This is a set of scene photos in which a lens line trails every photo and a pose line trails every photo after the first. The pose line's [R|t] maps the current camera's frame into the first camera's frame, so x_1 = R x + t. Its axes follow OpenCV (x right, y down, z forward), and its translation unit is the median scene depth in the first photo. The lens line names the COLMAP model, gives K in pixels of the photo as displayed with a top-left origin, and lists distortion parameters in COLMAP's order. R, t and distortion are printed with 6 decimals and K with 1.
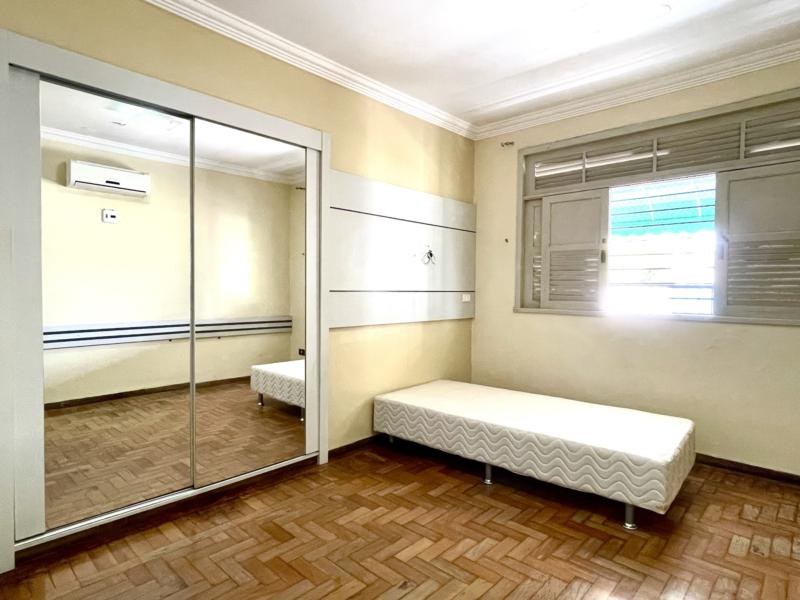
lens RADIAL K [[459.7, 0, 400.0], [0, 459.7, 300.0], [0, 0, 1]] dist [0.002353, 0.000135]
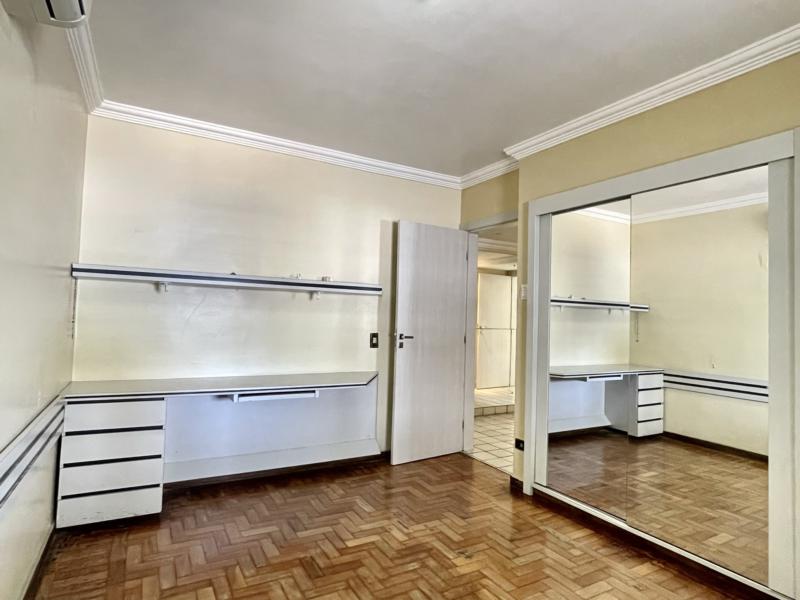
lens RADIAL K [[459.7, 0, 400.0], [0, 459.7, 300.0], [0, 0, 1]] dist [0.002353, 0.000135]
pose [[-0.302600, -0.075984, -0.950084, 0.786703], [-0.080762, 0.995276, -0.053876, -0.019720], [0.949690, 0.060428, -0.307308, 0.781267]]
